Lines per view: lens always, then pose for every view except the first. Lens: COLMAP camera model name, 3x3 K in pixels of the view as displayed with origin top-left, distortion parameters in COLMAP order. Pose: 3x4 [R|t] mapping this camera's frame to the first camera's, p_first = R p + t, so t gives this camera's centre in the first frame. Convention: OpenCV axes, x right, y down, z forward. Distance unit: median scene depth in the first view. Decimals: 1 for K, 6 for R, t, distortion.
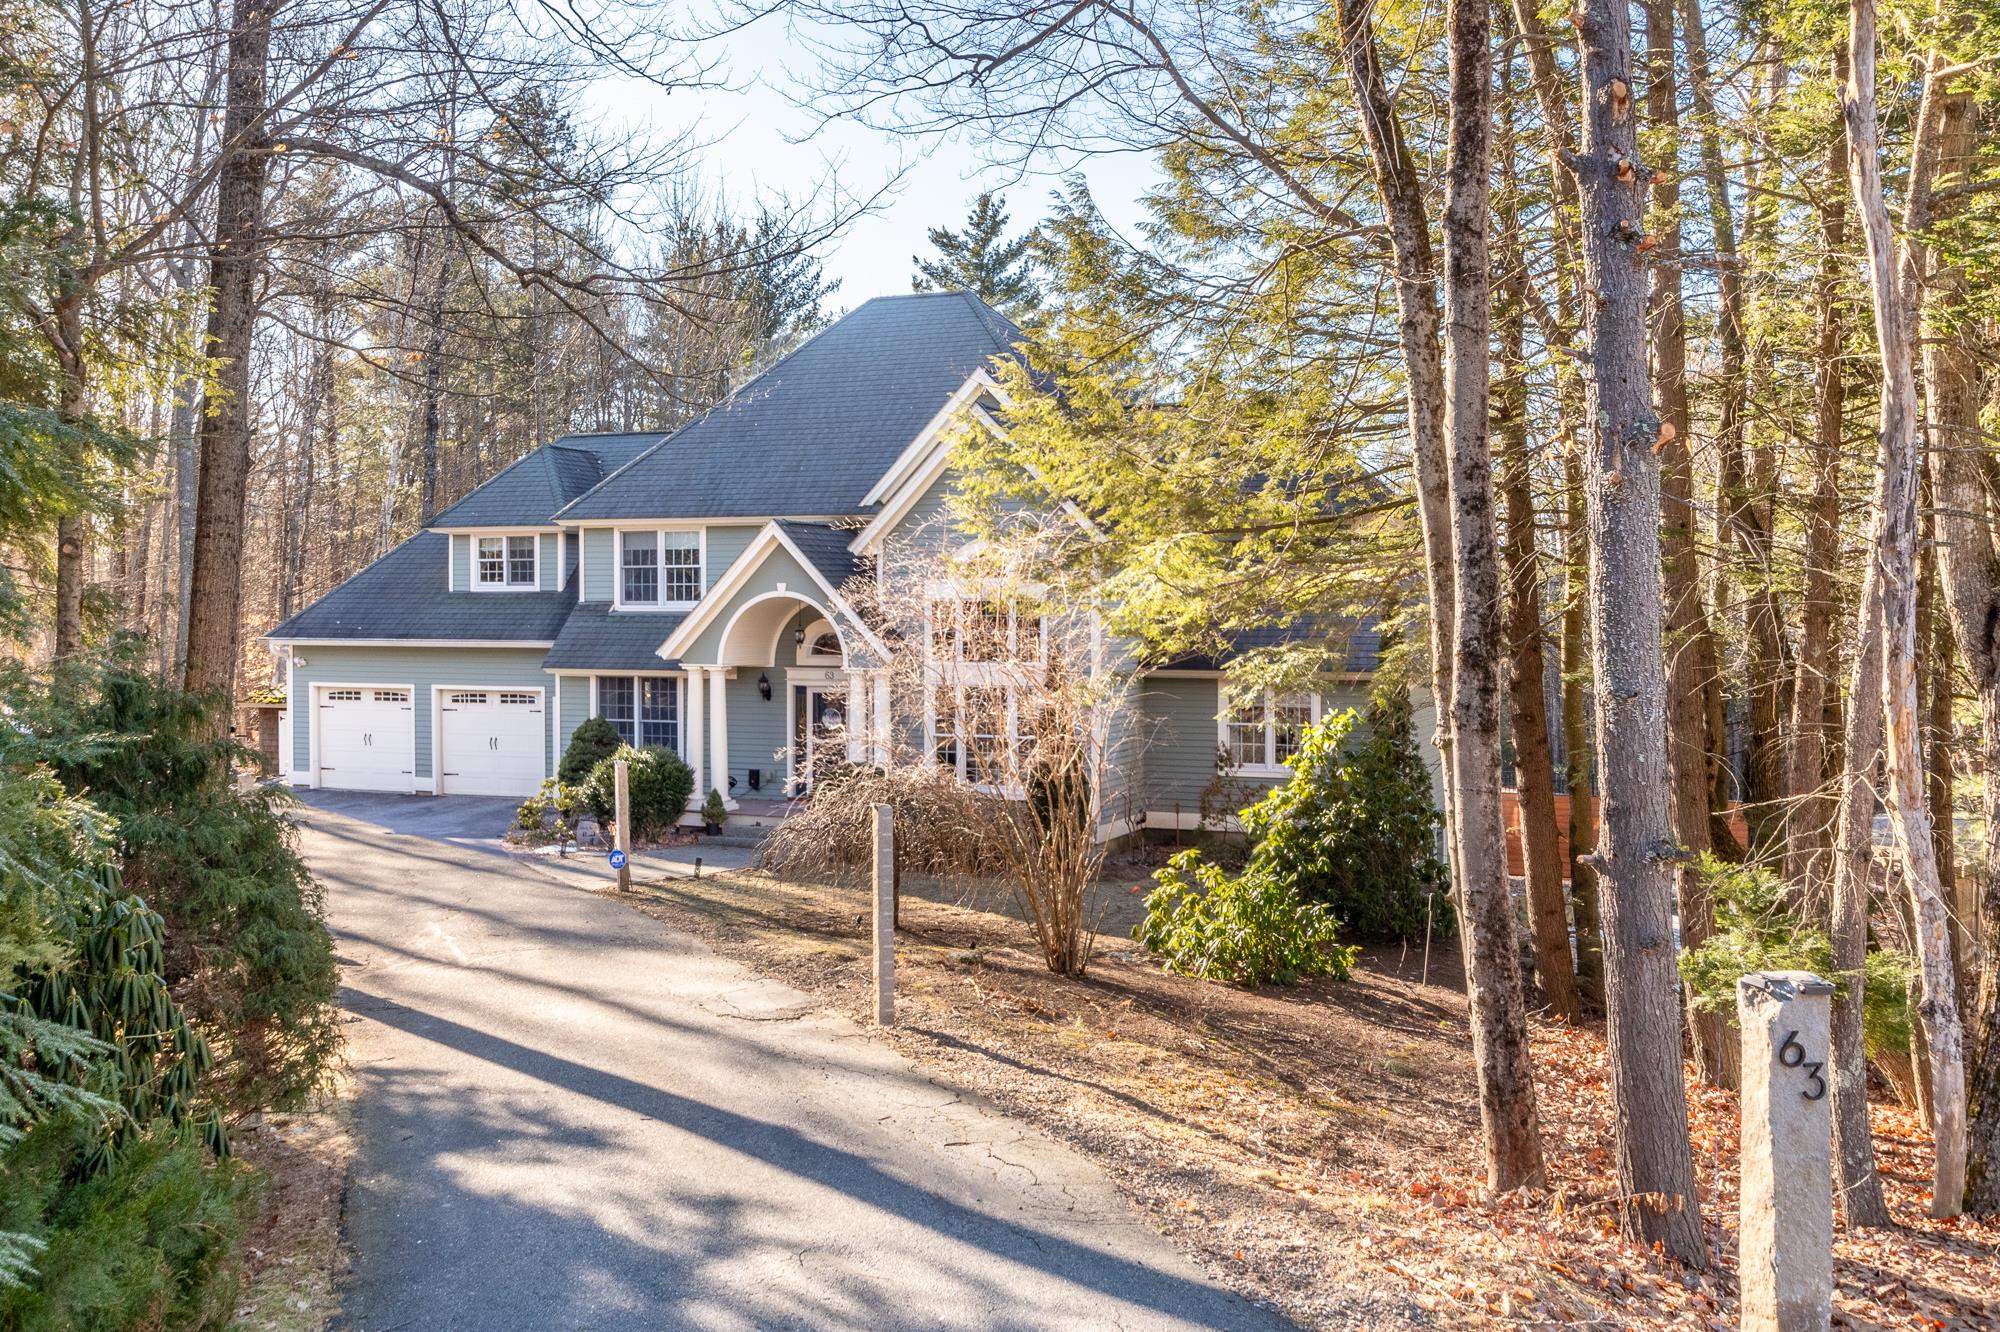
lens RADIAL K [[1708.4, 0, 1000.0], [0, 1708.4, 666.0], [0, 0, 1]] dist [-0.005308, -0.000803]
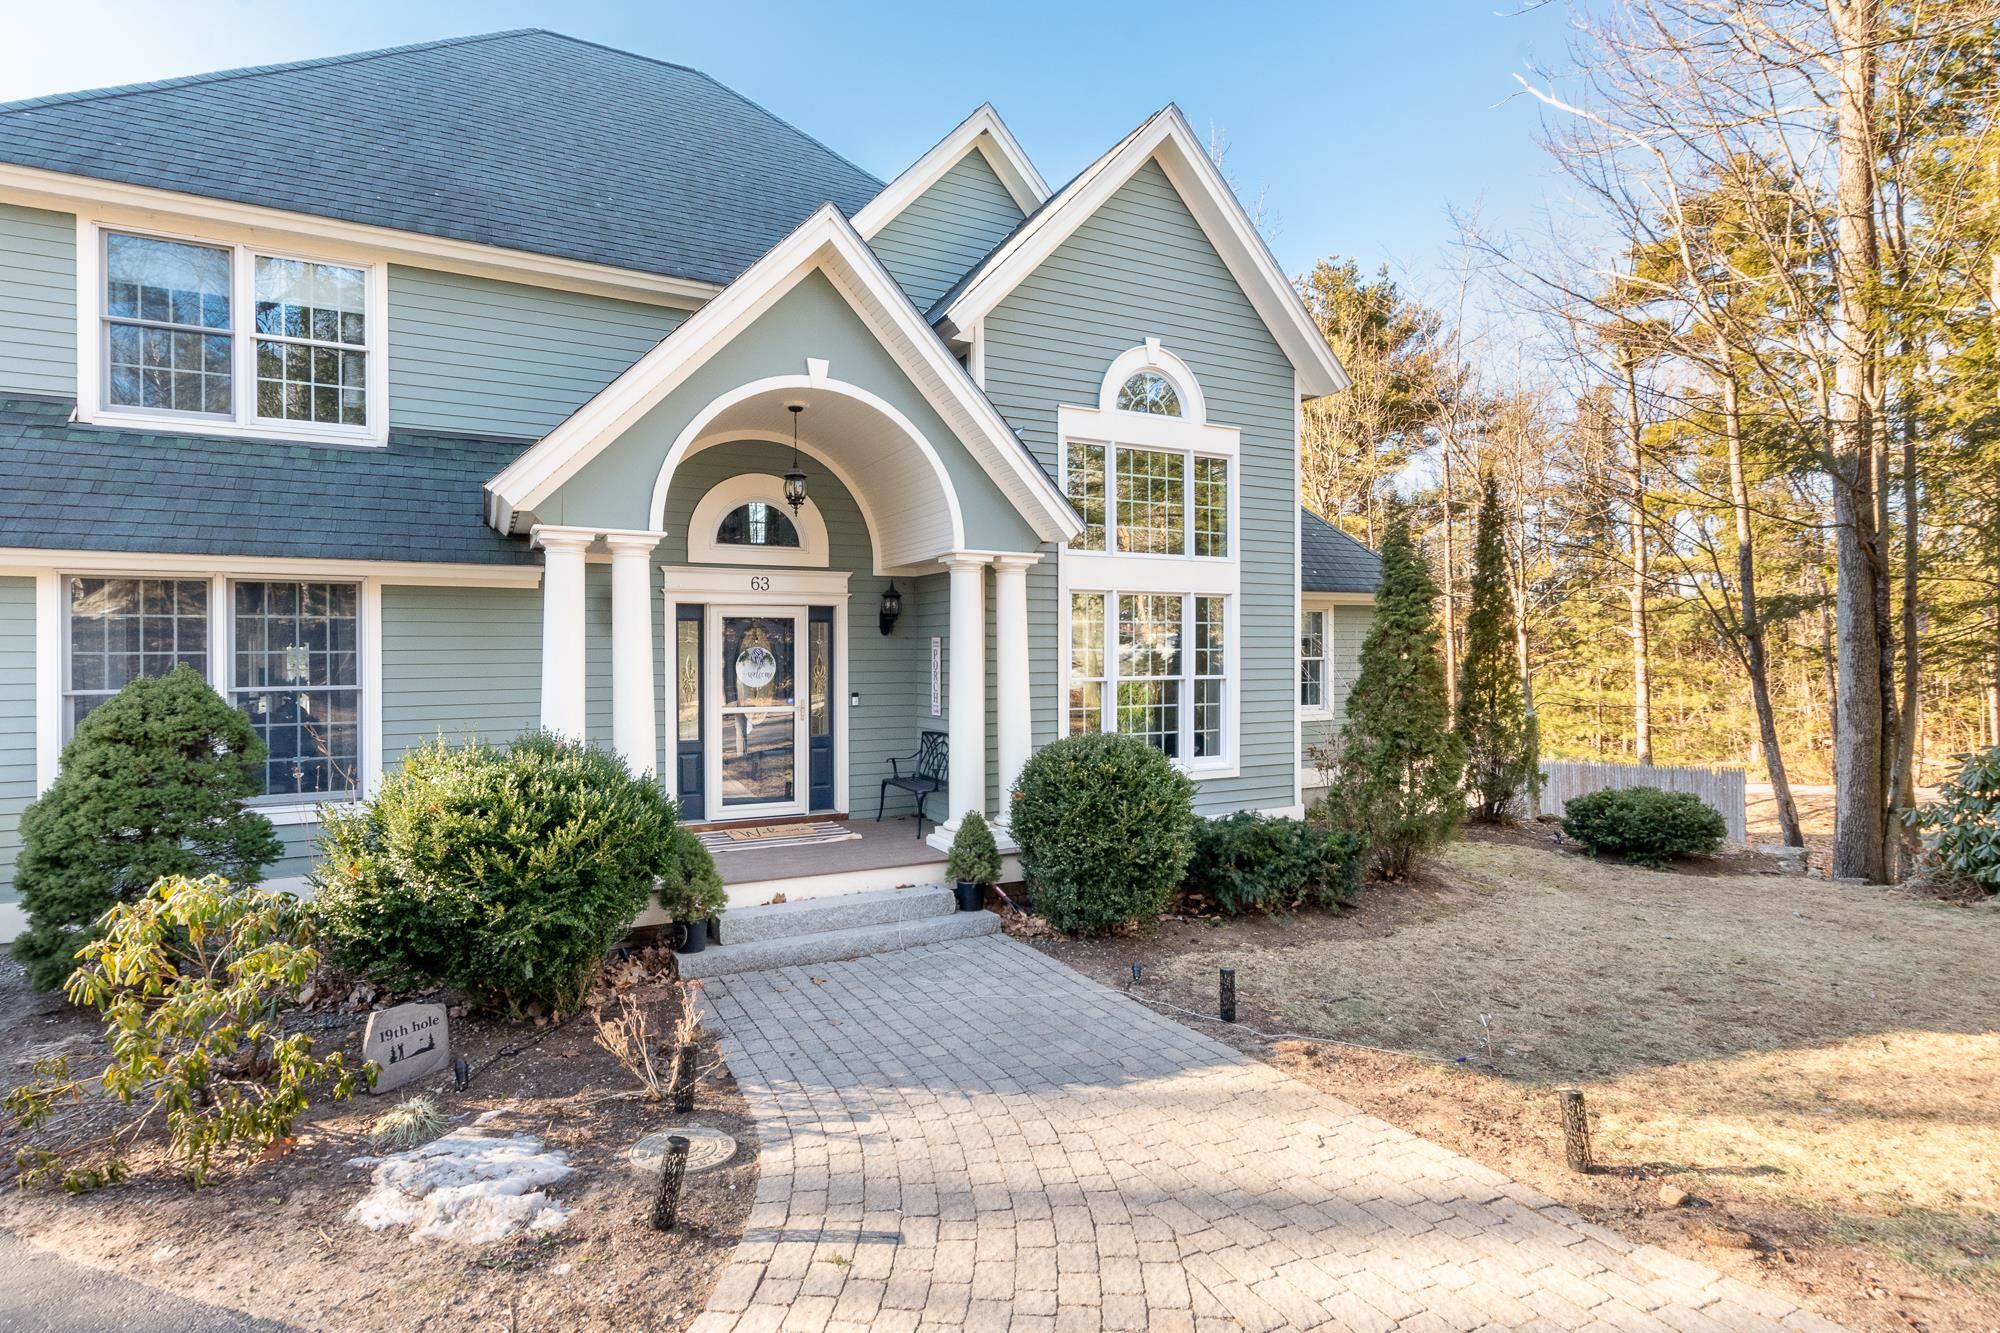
lens RADIAL K [[936.6, 0, 943.4], [0, 936.6, 659.8], [0, 0, 1]] dist [0.003935, 0.000057]
pose [[0.663304, -0.009455, 0.748290, -0.238714], [0.027783, 0.999542, -0.011997, 0.029290], [-0.747834, 0.028748, 0.663263, 0.655276]]
